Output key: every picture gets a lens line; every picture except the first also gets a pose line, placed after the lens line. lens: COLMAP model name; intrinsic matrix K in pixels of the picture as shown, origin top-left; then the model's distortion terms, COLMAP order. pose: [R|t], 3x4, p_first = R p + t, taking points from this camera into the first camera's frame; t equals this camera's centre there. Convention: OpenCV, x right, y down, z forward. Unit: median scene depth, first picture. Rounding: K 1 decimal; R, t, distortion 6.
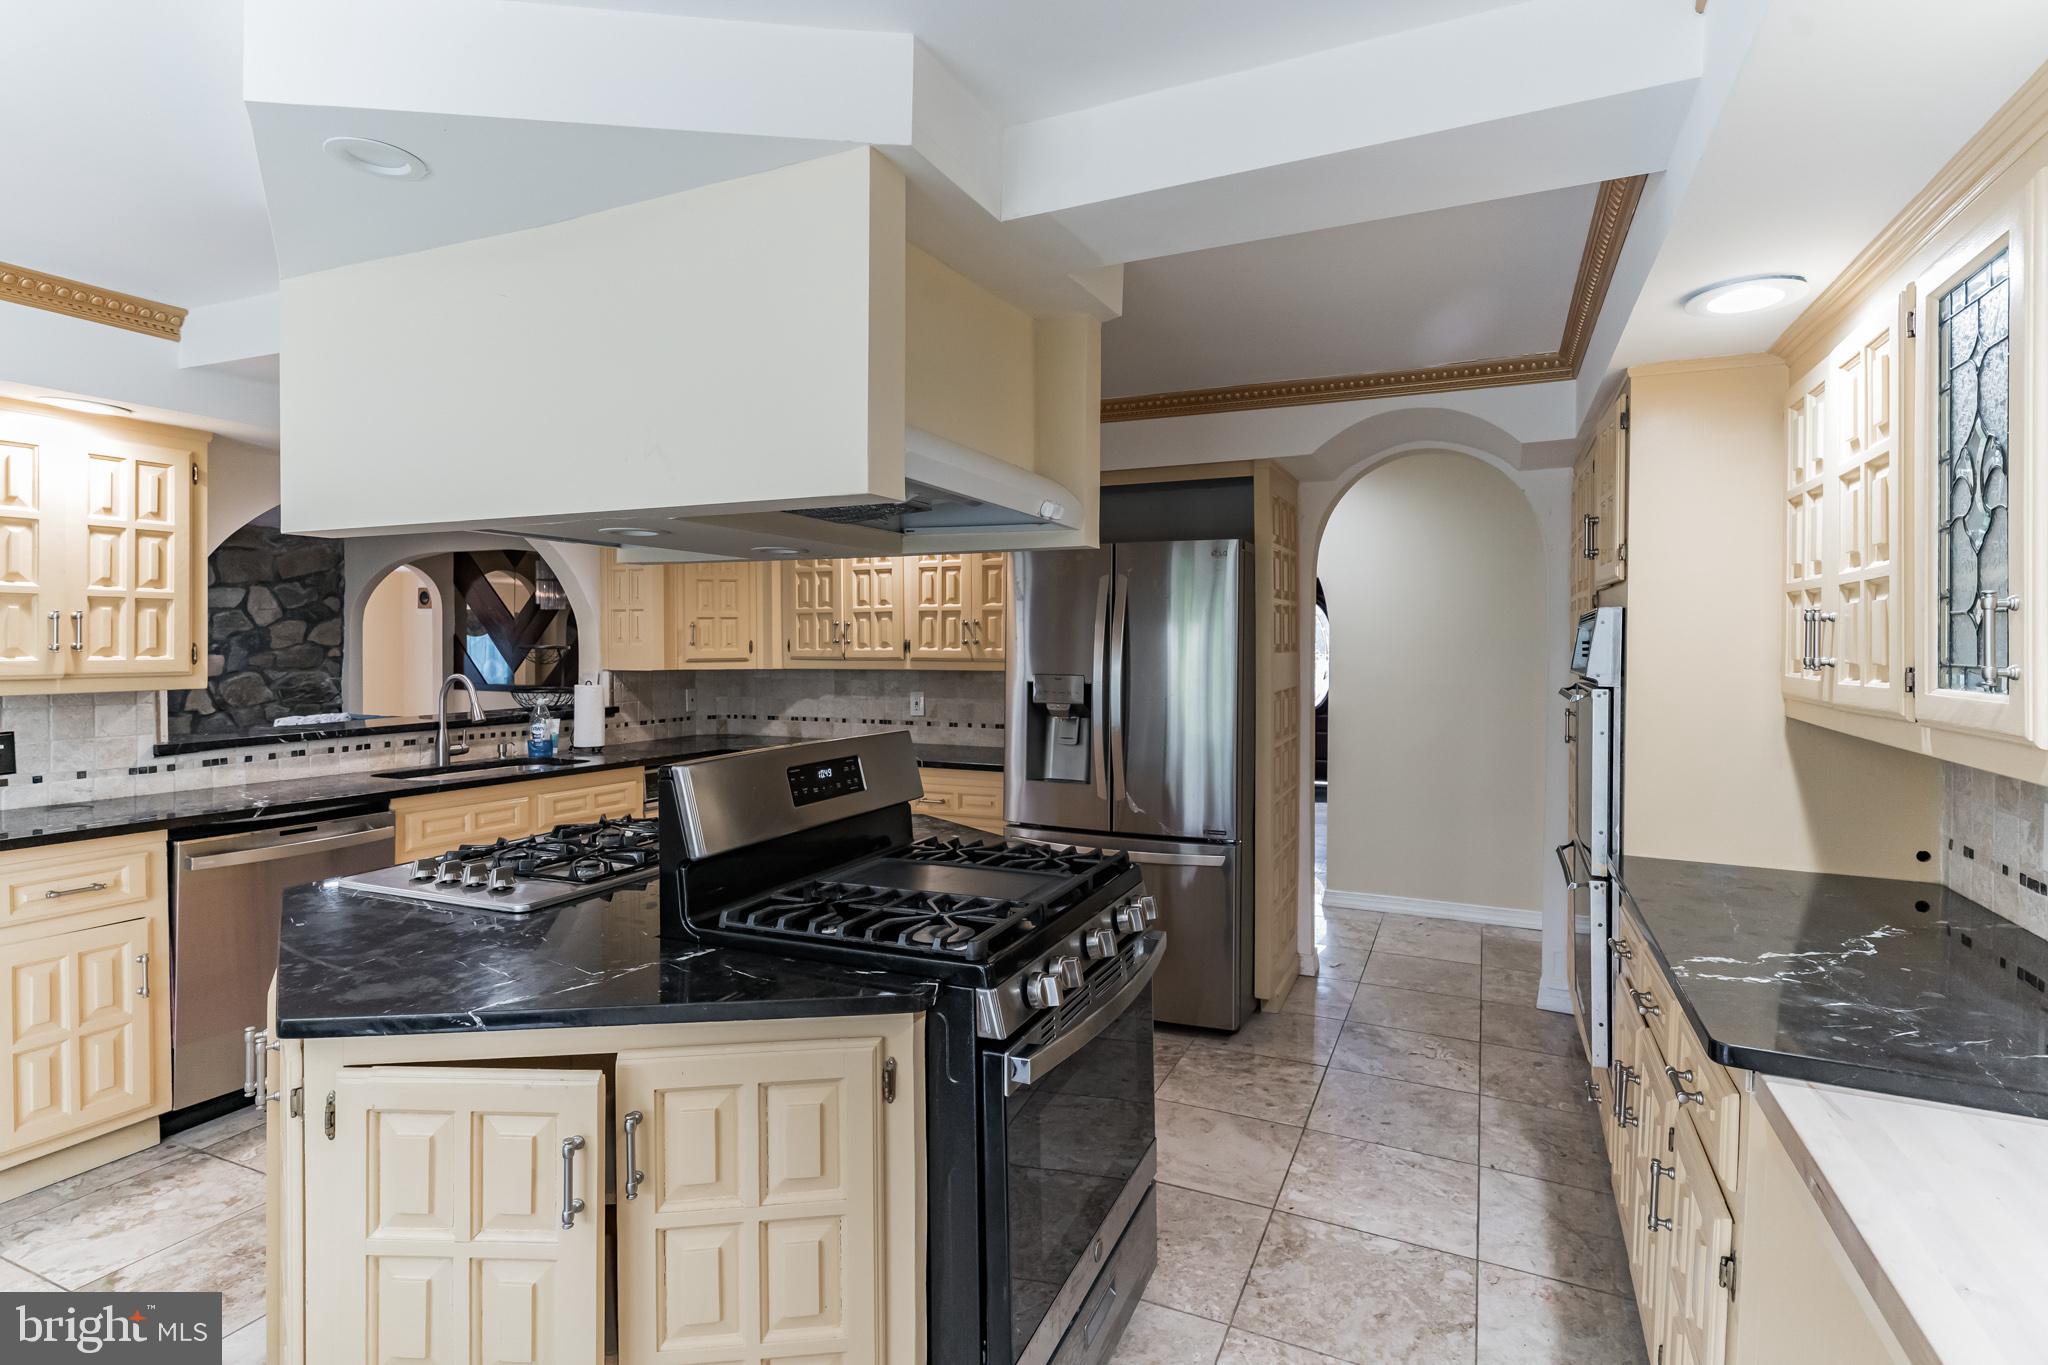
lens RADIAL K [[1010.4, 0, 1025.9], [0, 1010.4, 665.2], [0, 0, 1]] dist [0.003504, 0.001445]
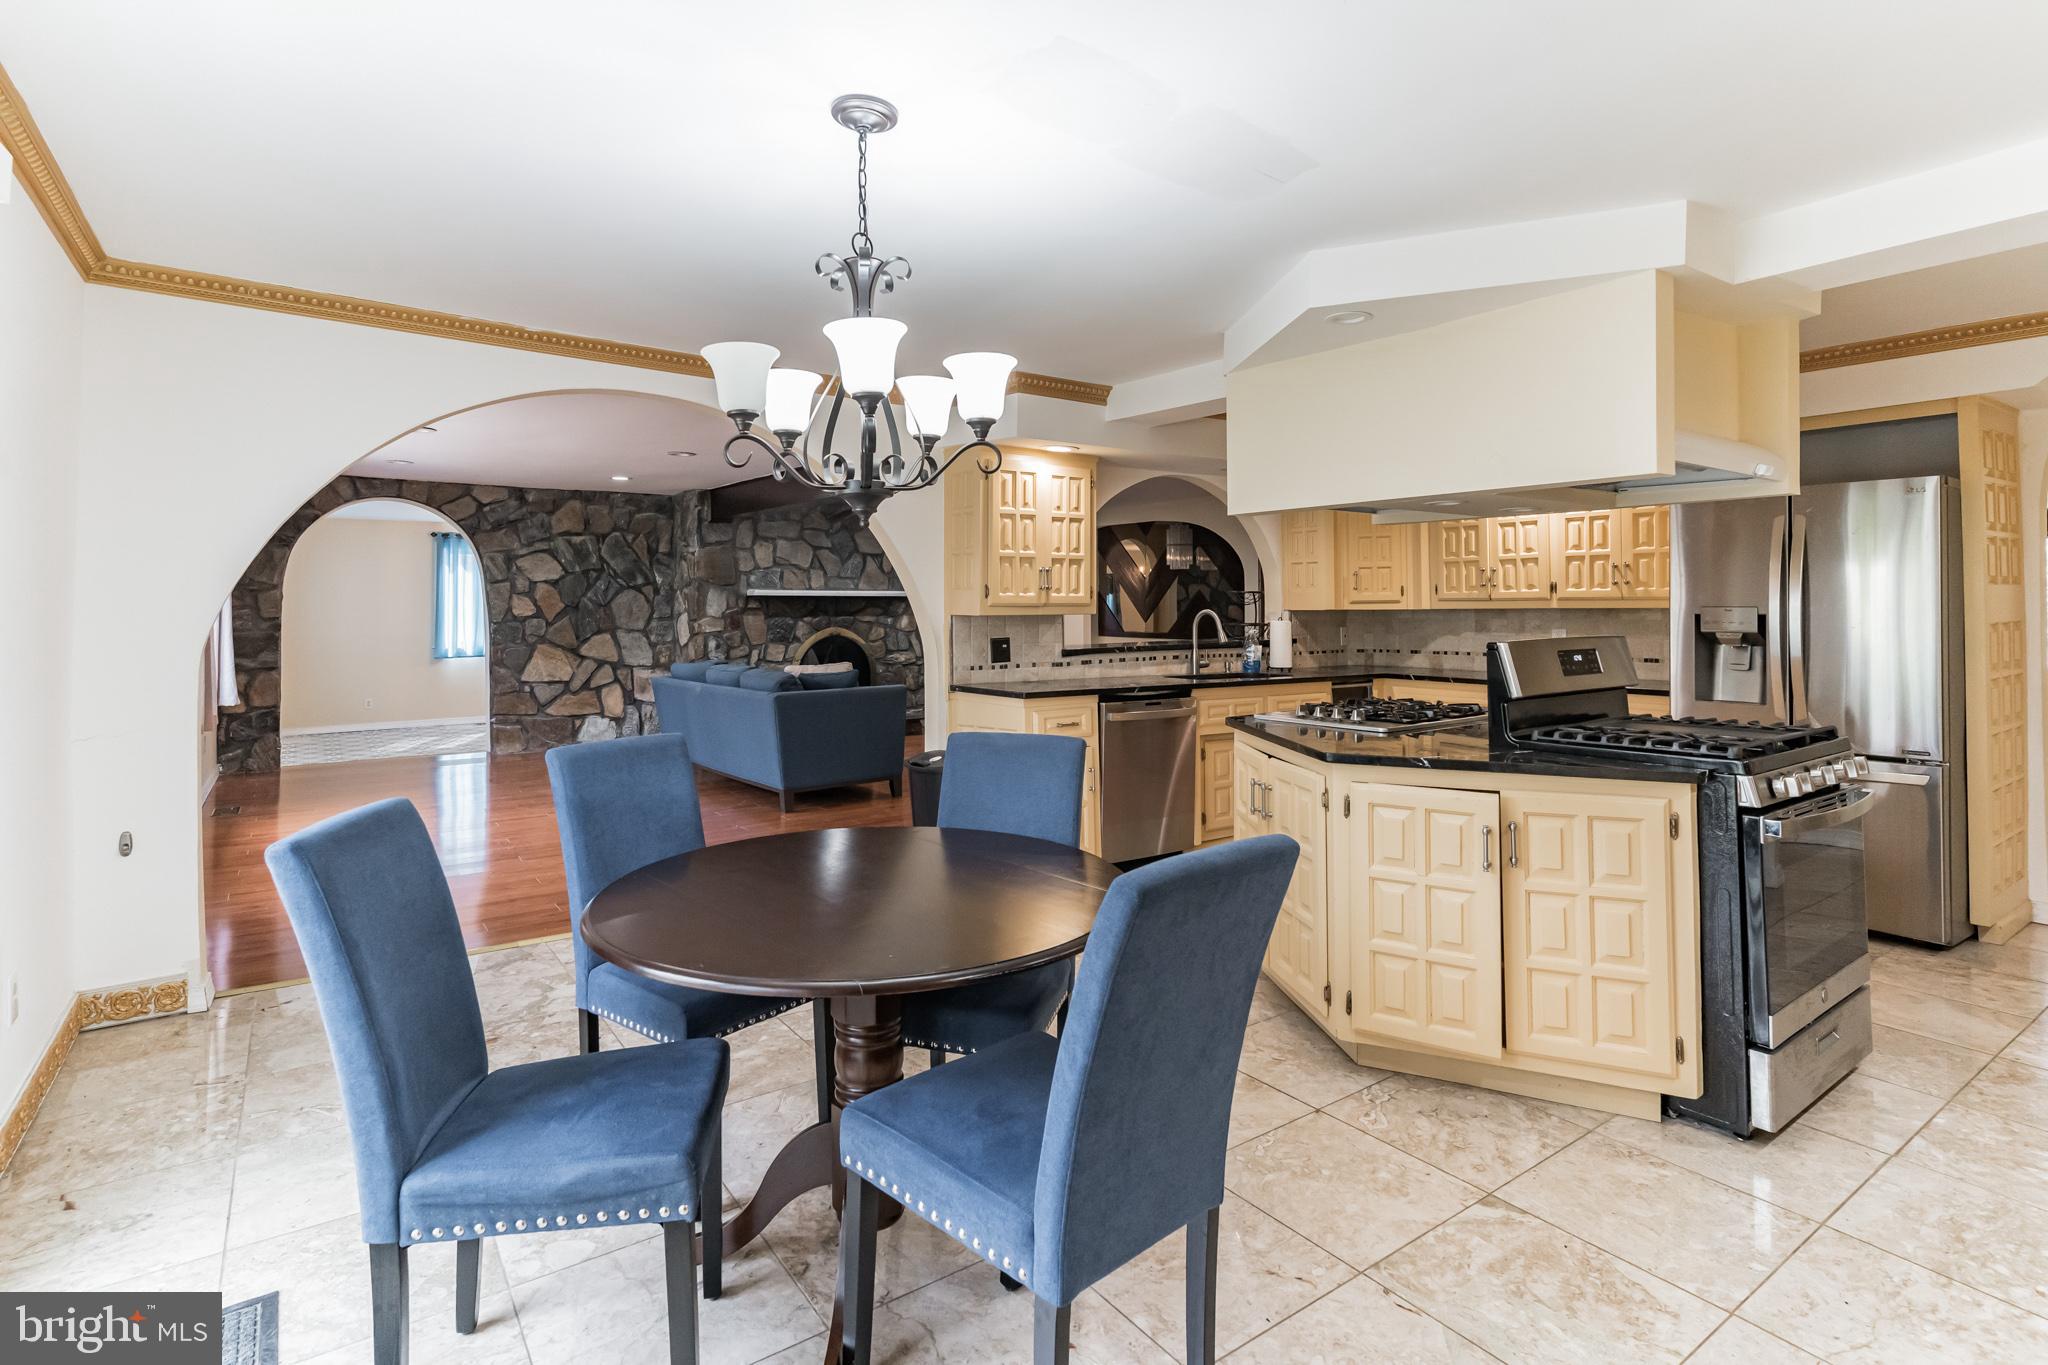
lens RADIAL K [[1010.4, 0, 1017.5], [0, 1010.4, 598.5], [0, 0, 1]] dist [0.003504, 0.001445]
pose [[0.865564, -0.009271, -0.500713, -0.090467], [-0.004438, 0.999647, -0.026180, 0.033971], [0.500780, 0.024883, 0.865217, -0.380805]]
